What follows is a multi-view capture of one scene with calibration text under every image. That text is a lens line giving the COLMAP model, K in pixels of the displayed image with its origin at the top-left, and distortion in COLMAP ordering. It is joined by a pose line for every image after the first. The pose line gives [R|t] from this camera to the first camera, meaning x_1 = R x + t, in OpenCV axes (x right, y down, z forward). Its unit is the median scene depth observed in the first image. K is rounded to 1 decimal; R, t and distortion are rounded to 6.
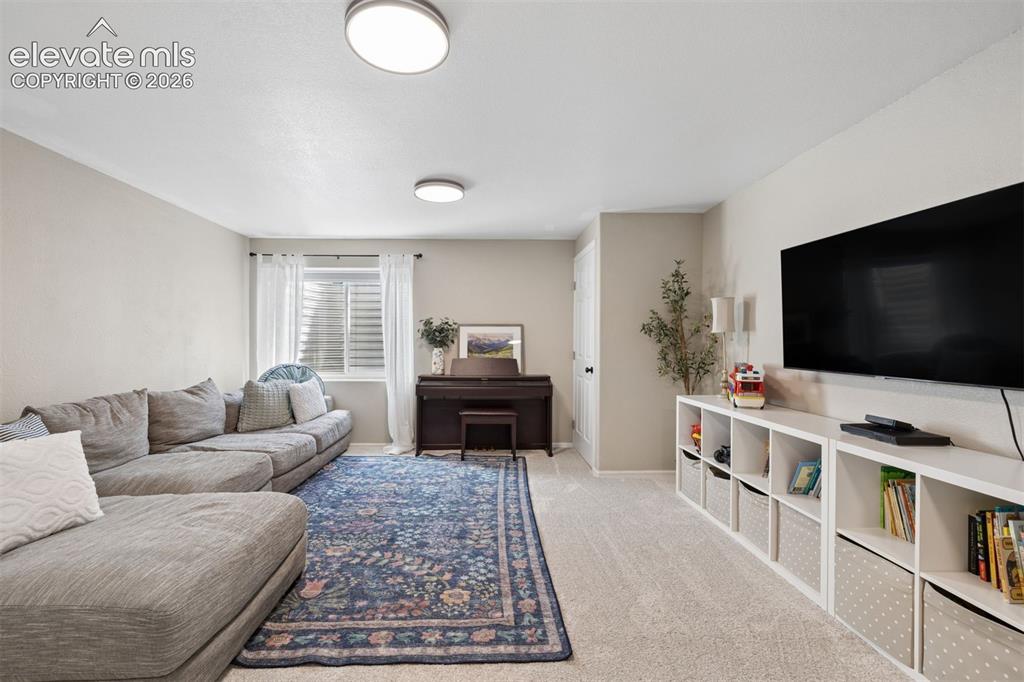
lens RADIAL K [[442.1, 0, 509.5], [0, 442.1, 342.4], [0, 0, 1]] dist [0.000475, 0.000022]
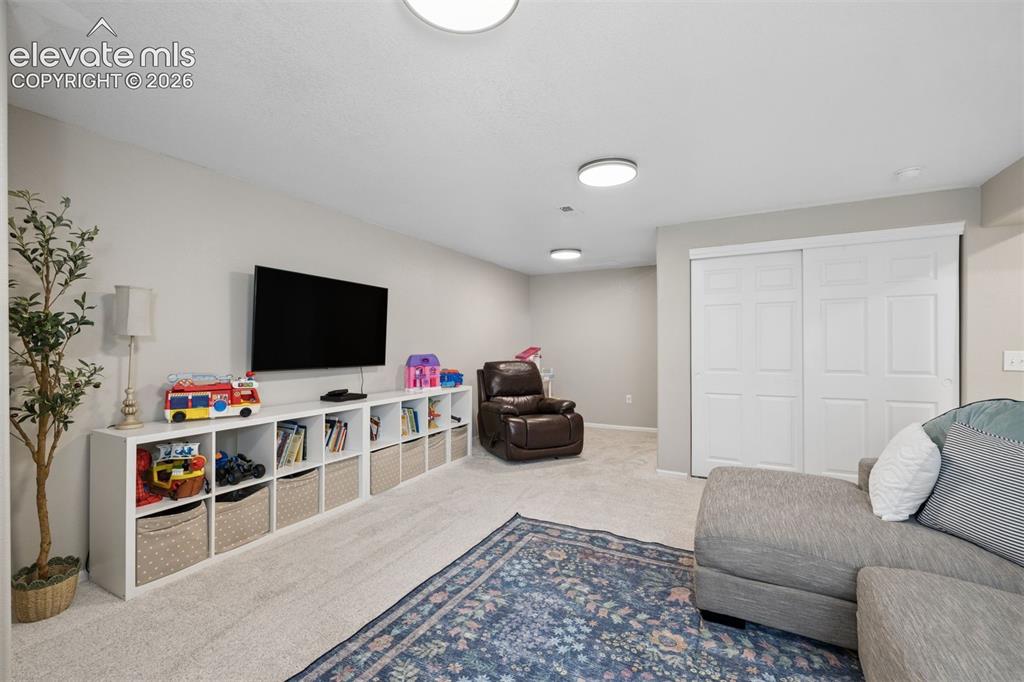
lens RADIAL K [[442.1, 0, 512.9], [0, 442.1, 343.8], [0, 0, 1]] dist [0.000475, 0.000022]
pose [[-0.858532, 0.002131, 0.512756, -0.589907], [-0.000214, 0.999990, -0.004514, -0.007230], [-0.512761, -0.003986, -0.858522, 1.913314]]
